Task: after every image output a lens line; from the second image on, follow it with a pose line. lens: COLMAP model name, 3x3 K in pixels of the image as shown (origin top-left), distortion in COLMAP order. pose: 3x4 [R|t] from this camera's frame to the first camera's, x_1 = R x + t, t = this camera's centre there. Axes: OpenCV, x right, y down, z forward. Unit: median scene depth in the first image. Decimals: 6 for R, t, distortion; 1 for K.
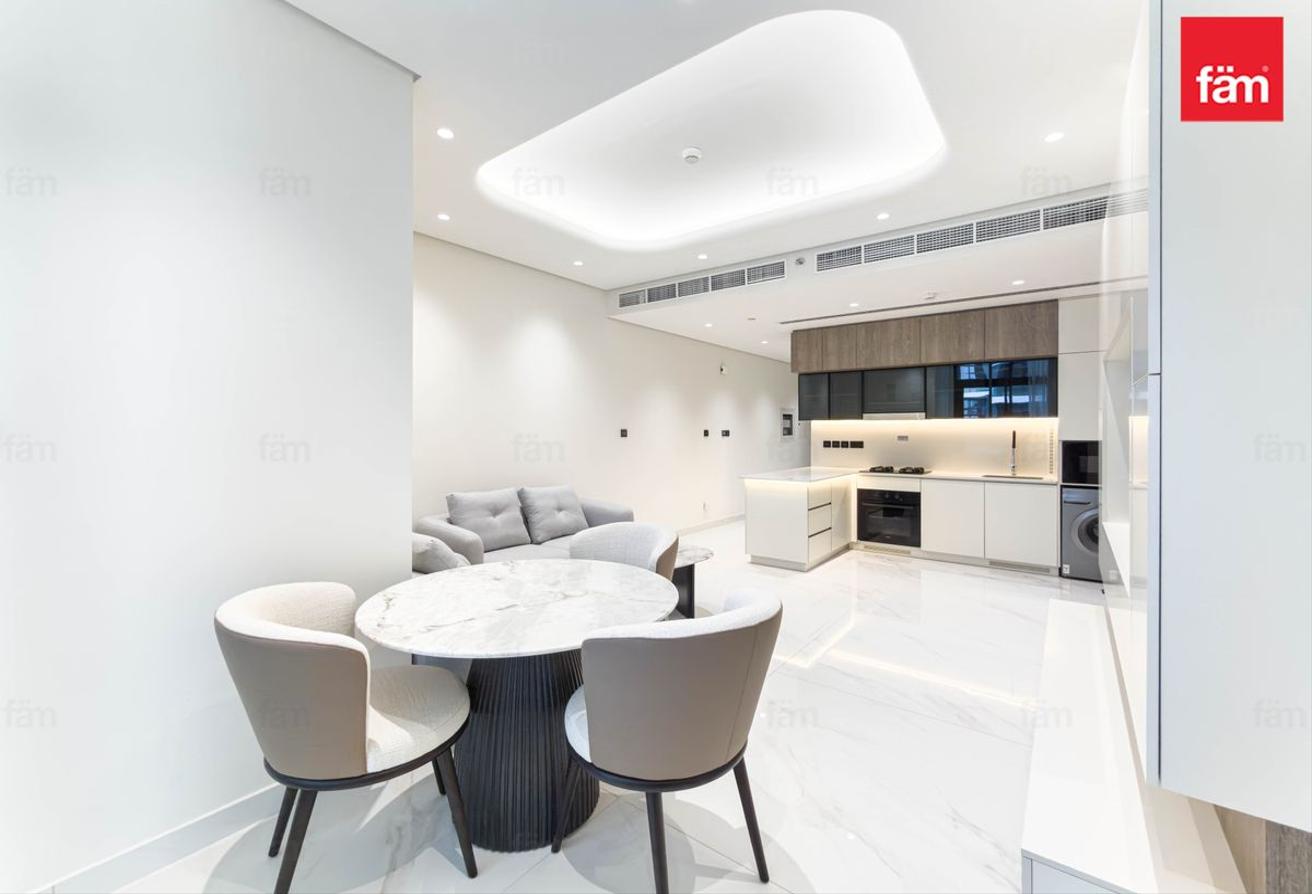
lens RADIAL K [[535.1, 0, 656.0], [0, 535.1, 447.0], [0, 0, 1]] dist [0.000186, -0.000011]
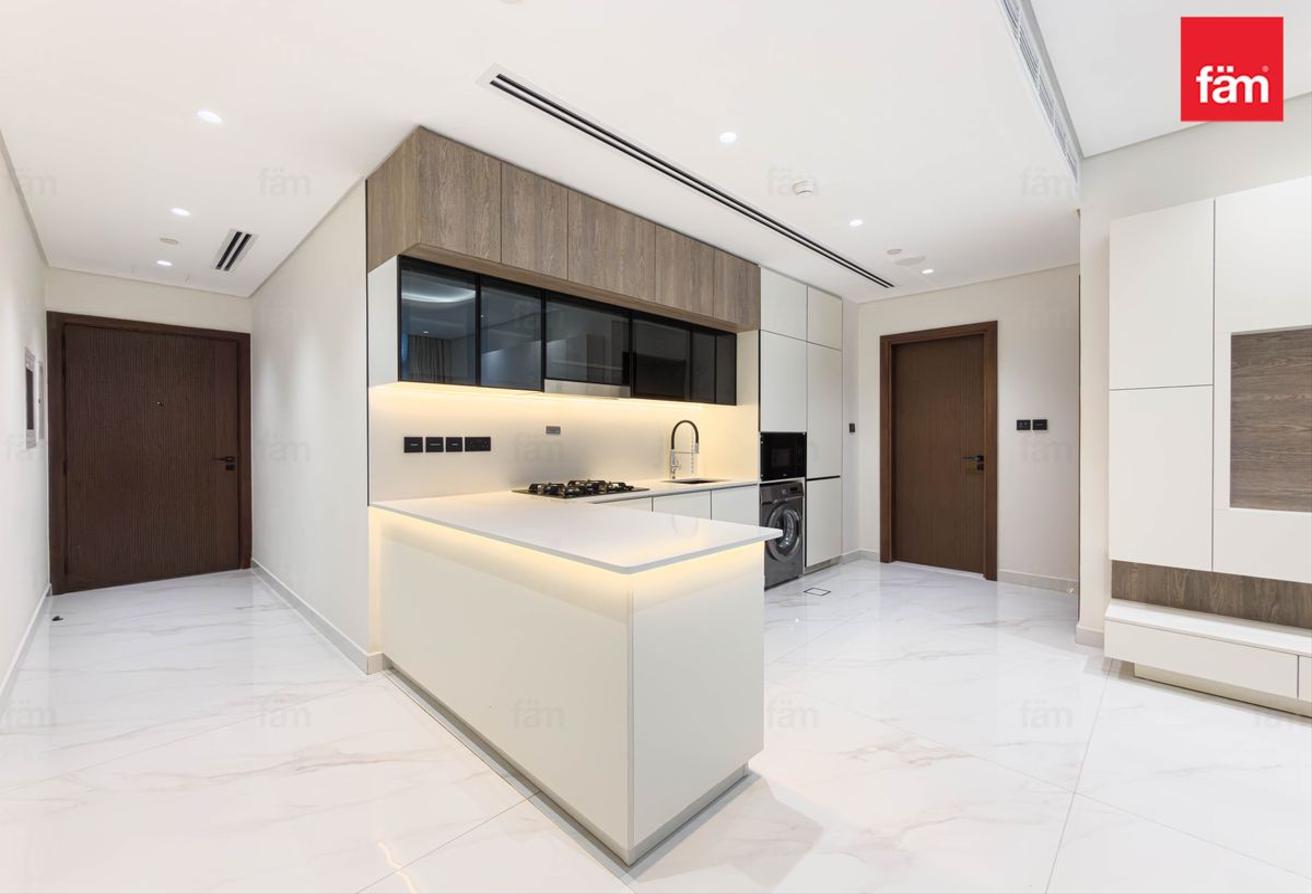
lens RADIAL K [[535.1, 0, 656.0], [0, 535.1, 447.0], [0, 0, 1]] dist [0.000186, -0.000011]
pose [[0.113866, -0.026444, 0.993144, -0.091168], [0.024100, 0.999425, 0.023848, -0.010637], [-0.993204, 0.021219, 0.114438, 0.883746]]
